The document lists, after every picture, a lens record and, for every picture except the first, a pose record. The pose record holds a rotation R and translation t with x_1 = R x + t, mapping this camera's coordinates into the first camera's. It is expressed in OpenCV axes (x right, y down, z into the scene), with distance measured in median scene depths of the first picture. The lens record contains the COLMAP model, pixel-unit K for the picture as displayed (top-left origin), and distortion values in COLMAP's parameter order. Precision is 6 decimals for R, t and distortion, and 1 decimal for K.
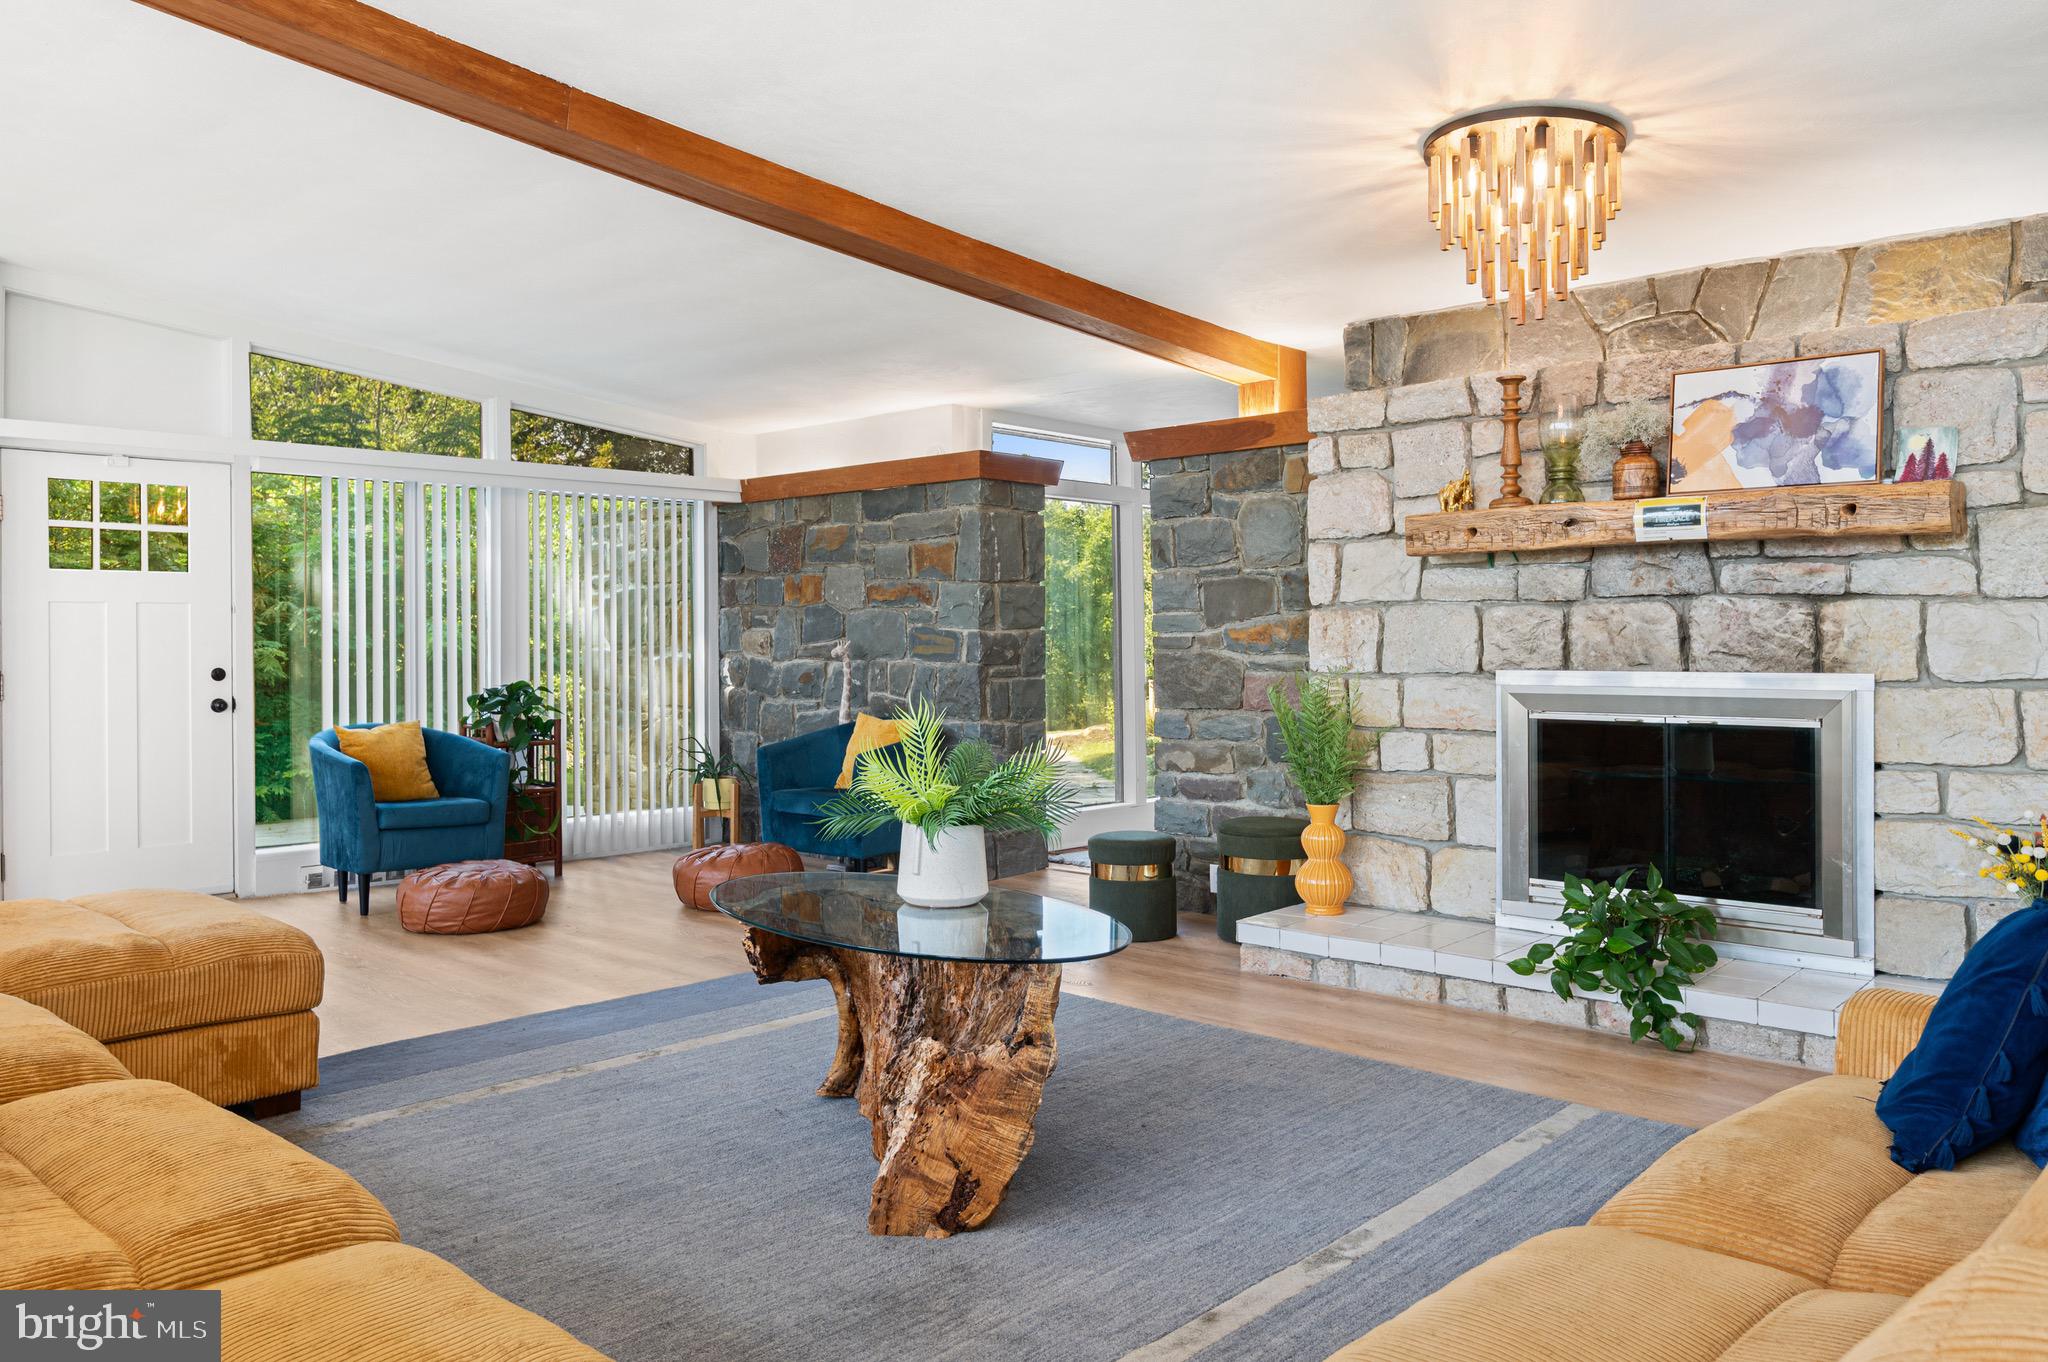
lens RADIAL K [[1538.4, 0, 1029.2], [0, 1538.4, 669.8], [0, 0, 1]] dist [-0.012598, -0.006047]
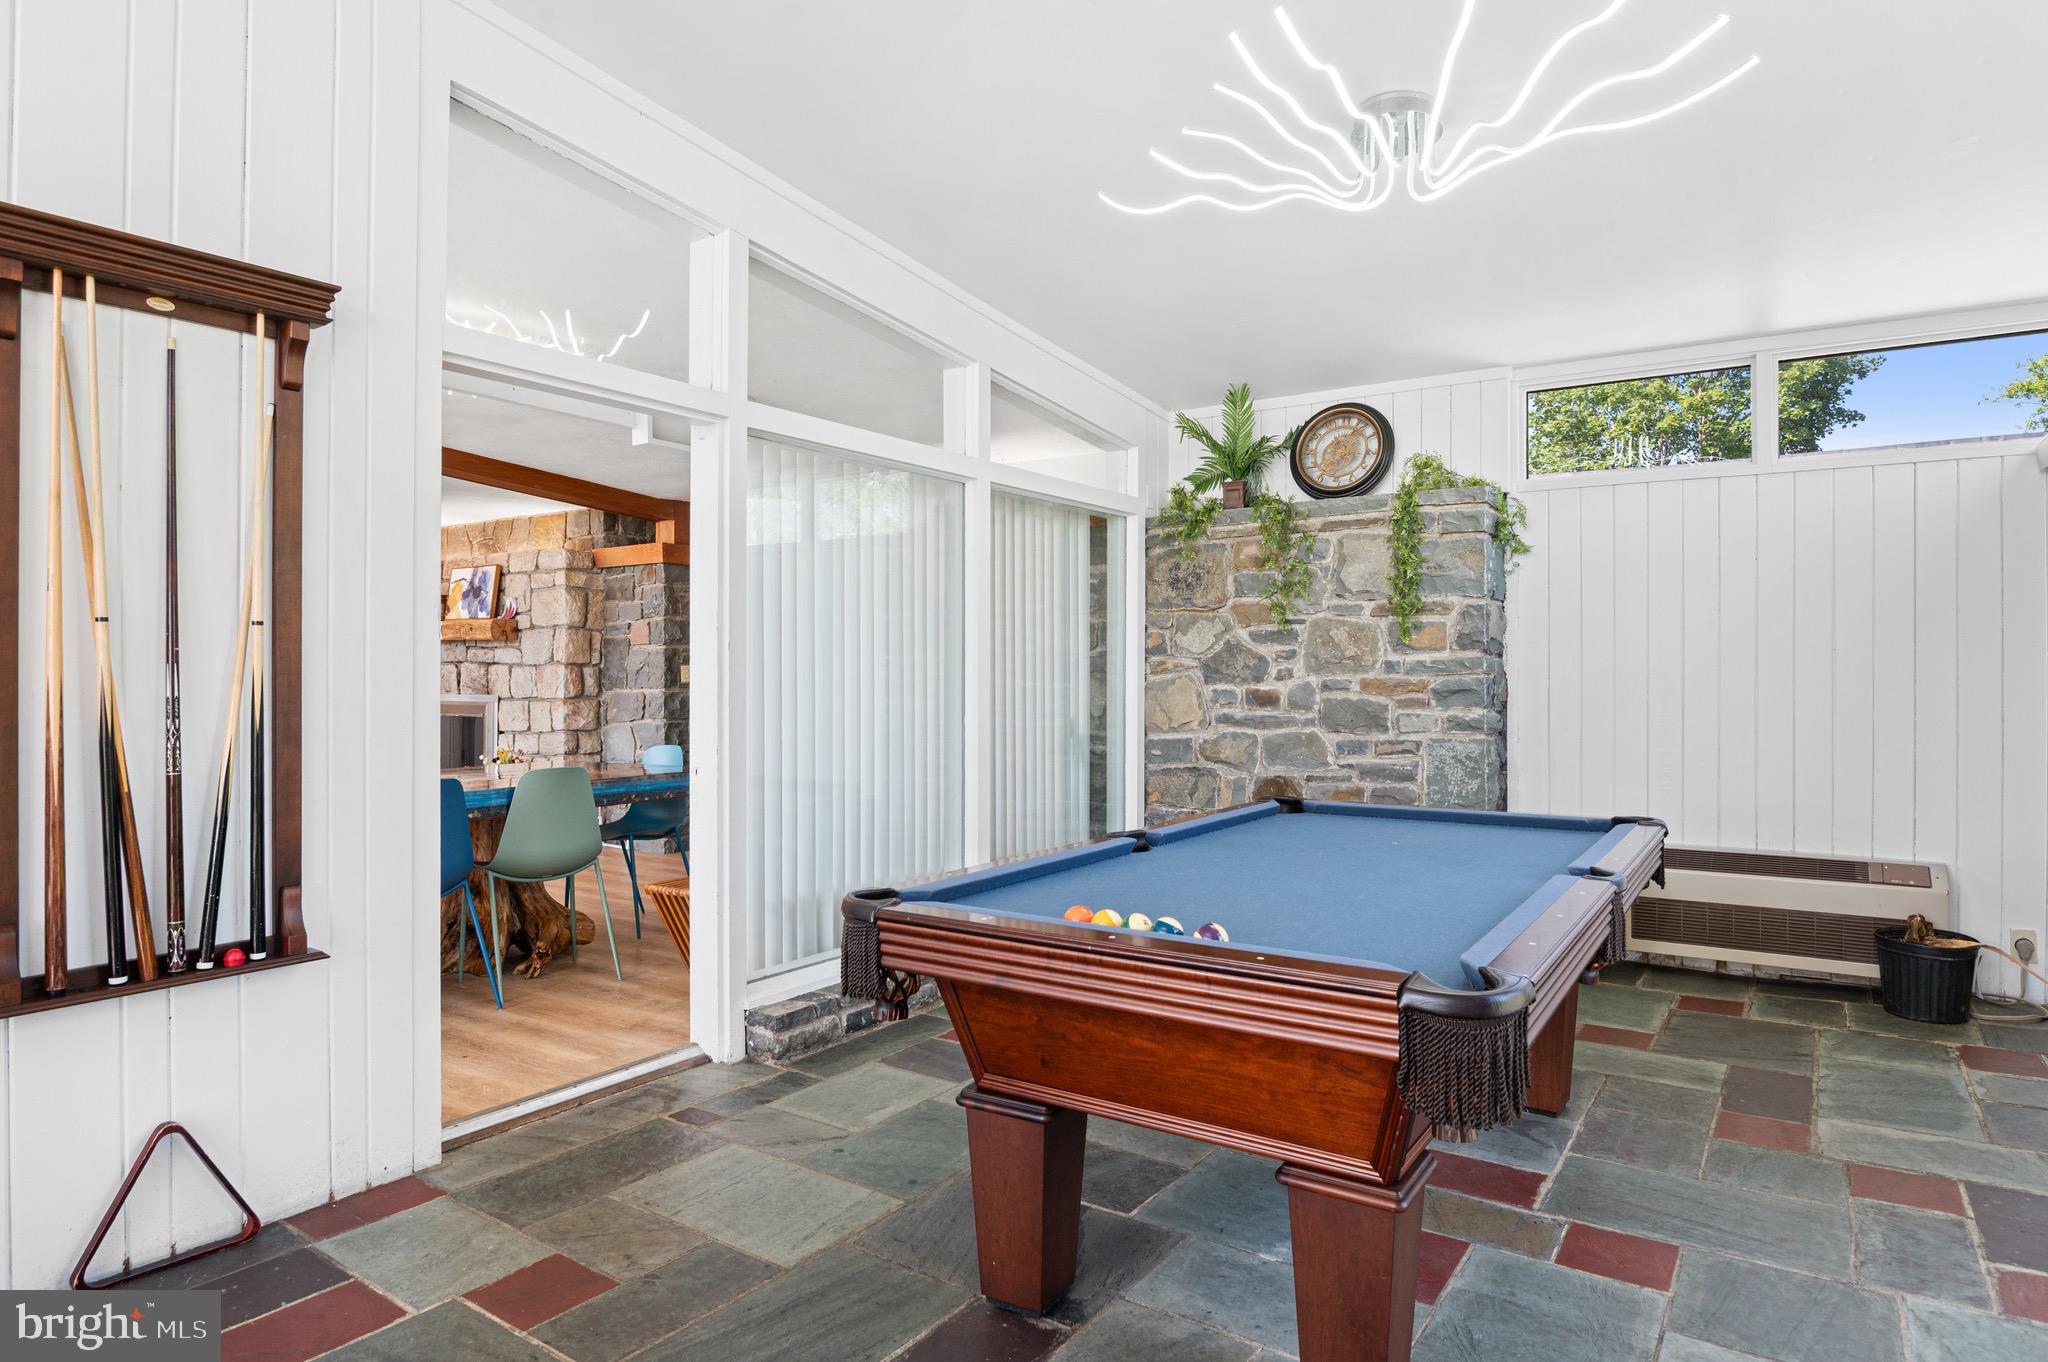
lens RADIAL K [[1119.1, 0, 1030.3], [0, 1119.1, 681.4], [0, 0, 1]] dist [0.001570, -0.000774]
pose [[0.986306, 0.001346, 0.164921, 0.863742], [0.000045, 0.999964, -0.008433, -0.003372], [-0.164926, 0.008325, 0.986271, -0.723437]]
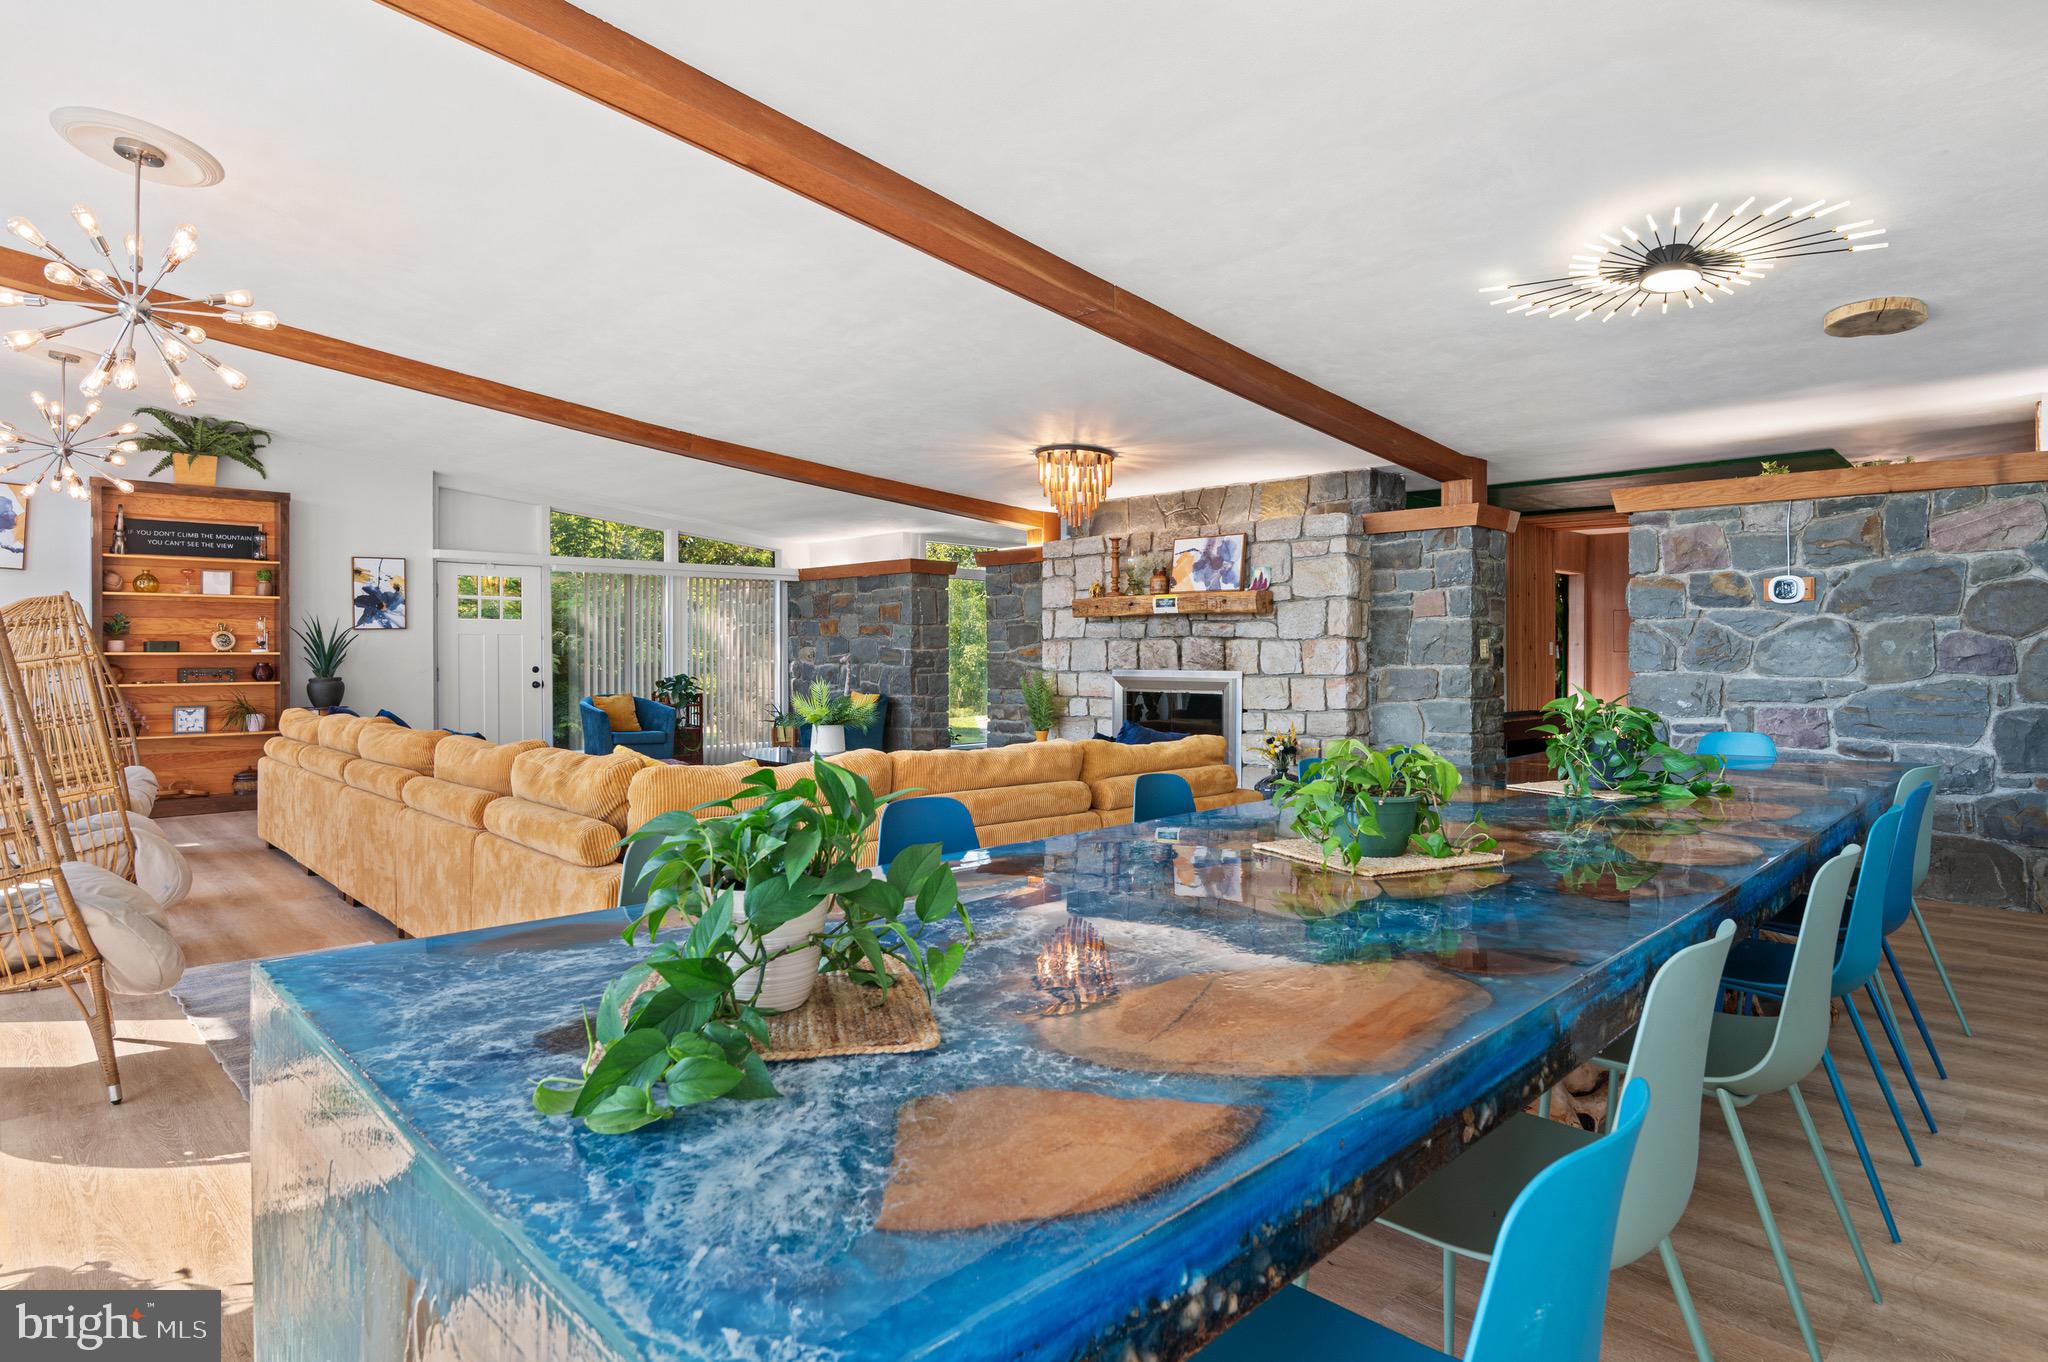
lens RADIAL K [[1119.1, 0, 1018.7], [0, 1119.1, 672.1], [0, 0, 1]] dist [0.001570, -0.000774]
pose [[0.998945, 0.005432, -0.045604, 0.226228], [-0.005496, 0.999984, -0.001278, 0.006212], [0.045596, 0.001527, 0.998959, -0.568689]]
